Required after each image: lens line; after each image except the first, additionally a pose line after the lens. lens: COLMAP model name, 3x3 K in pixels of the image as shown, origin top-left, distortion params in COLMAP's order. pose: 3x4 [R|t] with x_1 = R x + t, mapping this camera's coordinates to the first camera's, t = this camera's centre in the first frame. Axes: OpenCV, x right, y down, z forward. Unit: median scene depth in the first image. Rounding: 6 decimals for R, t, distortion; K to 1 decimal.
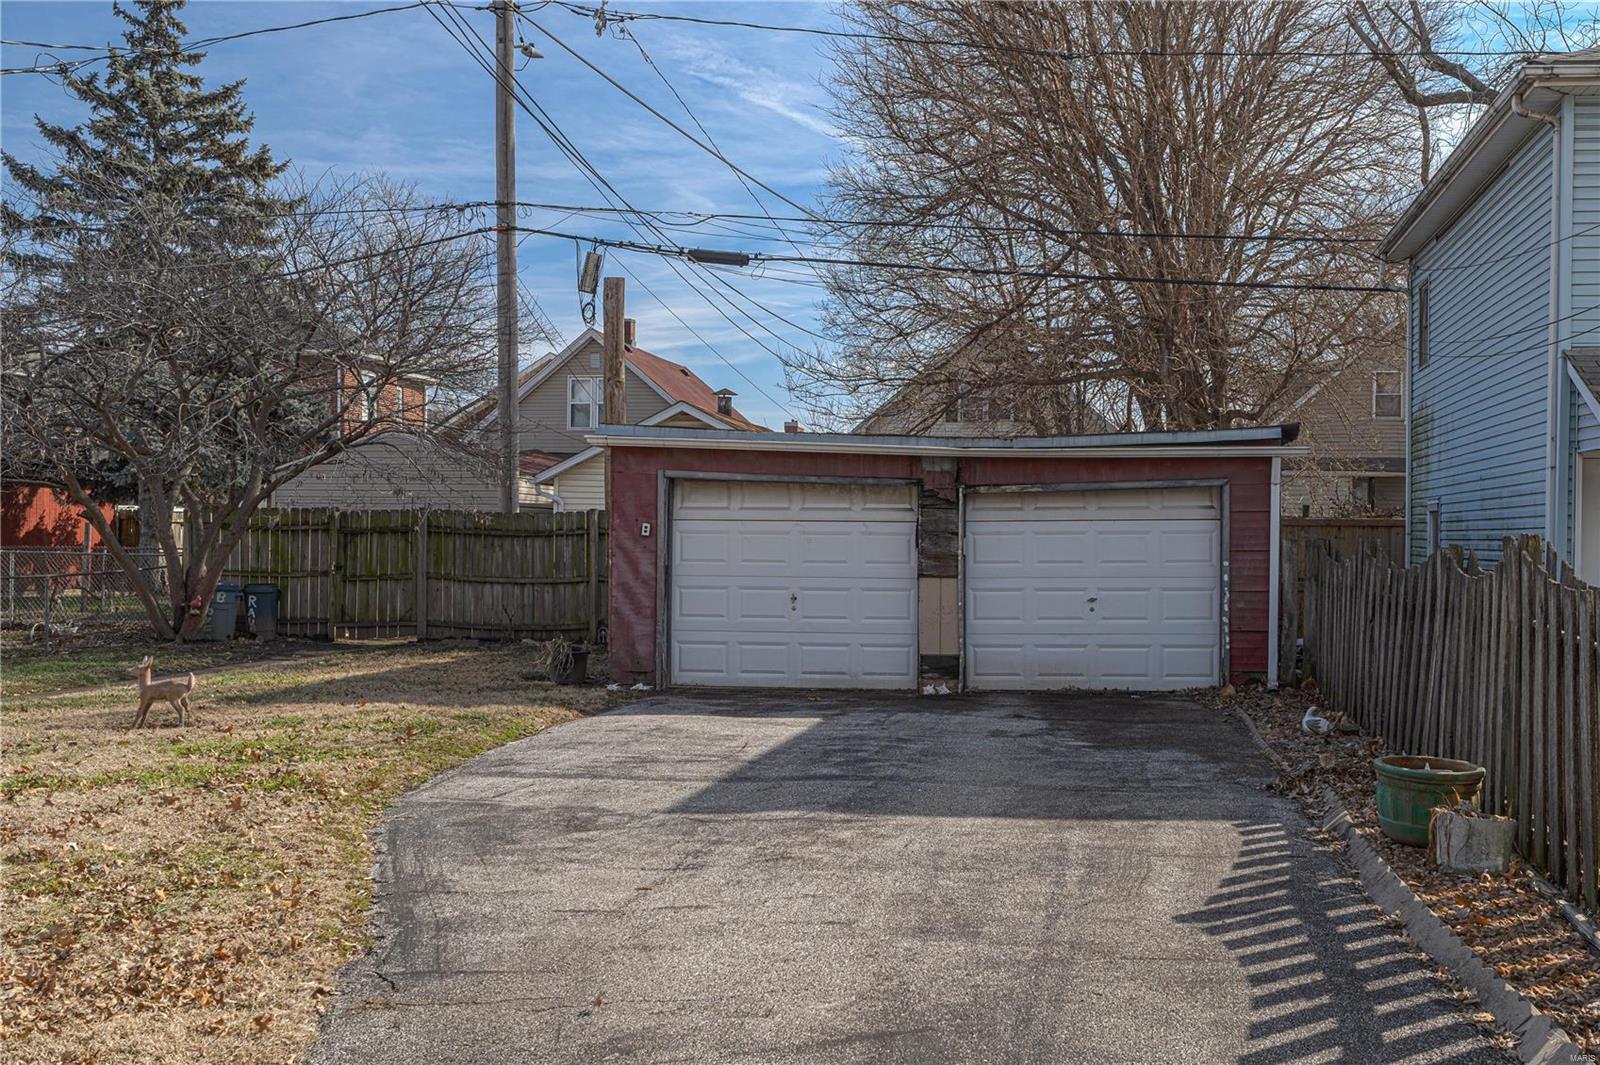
lens RADIAL K [[1335.4, 0, 800.1], [0, 1335.4, 536.0], [0, 0, 1]] dist [-0.005715, -0.000169]
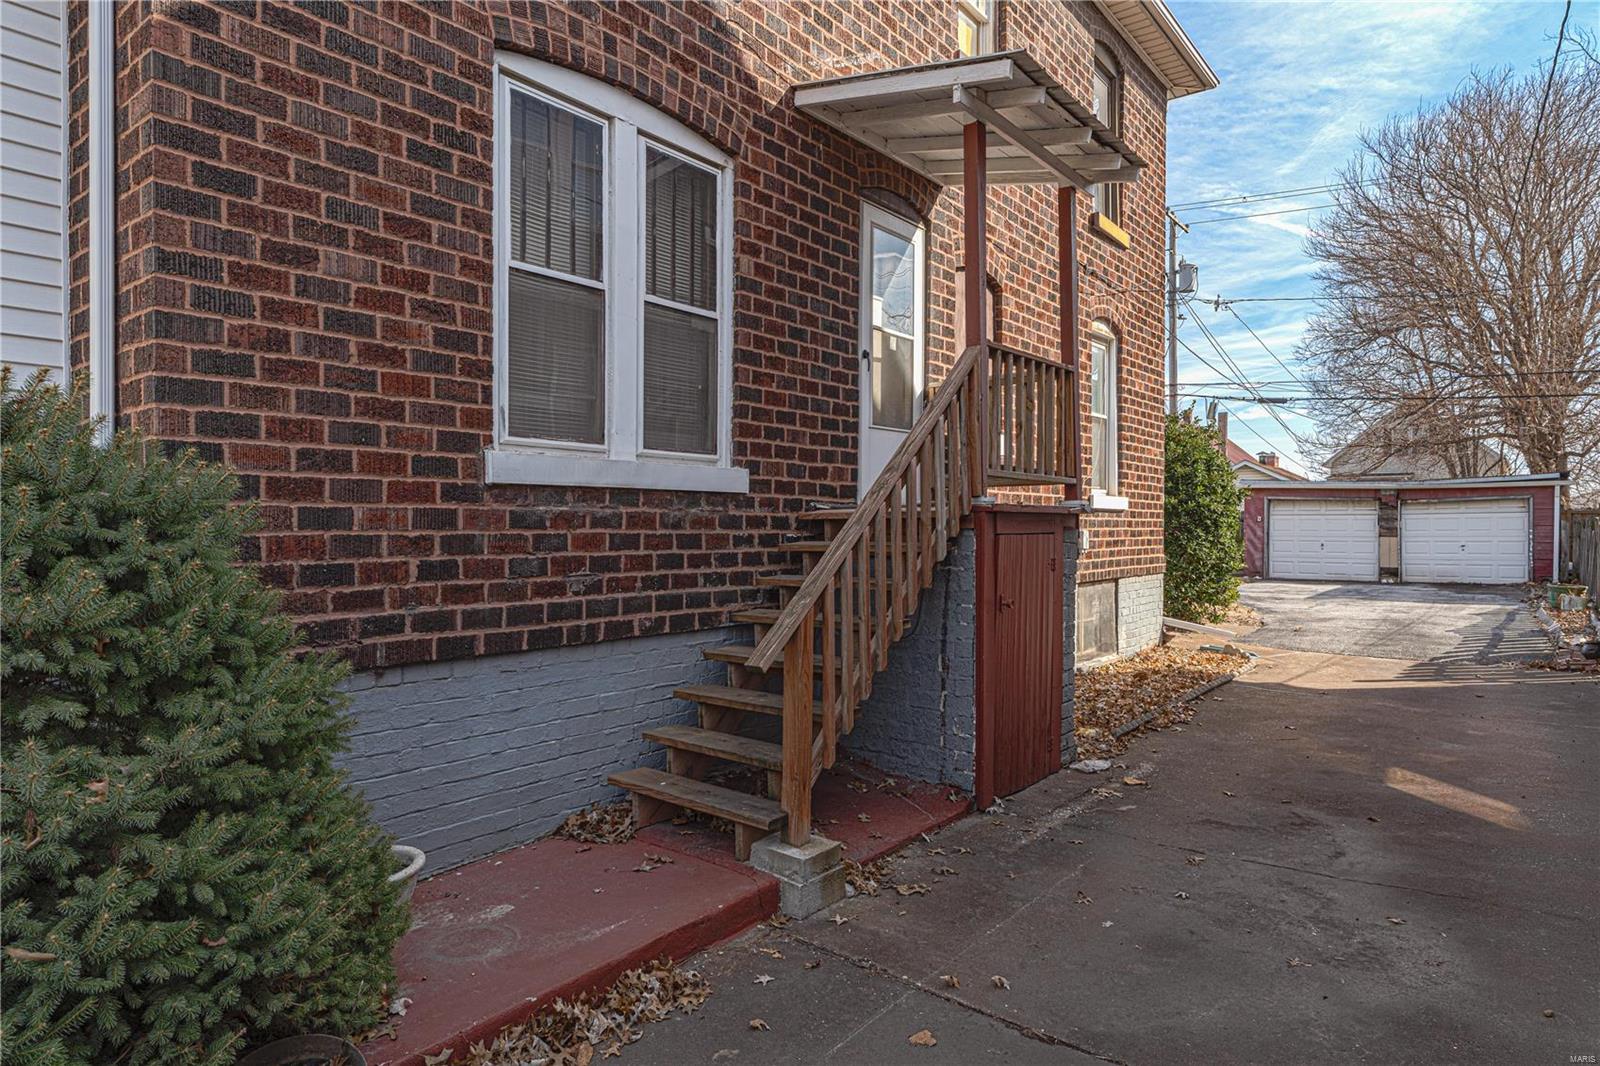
lens RADIAL K [[939.3, 0, 798.4], [0, 939.3, 531.8], [0, 0, 1]] dist [0.007721, 0.001618]
pose [[0.906898, -0.004820, -0.421323, -0.156421], [0.008976, 0.999929, 0.007882, -0.002038], [0.421255, -0.010930, 0.906876, -1.078966]]
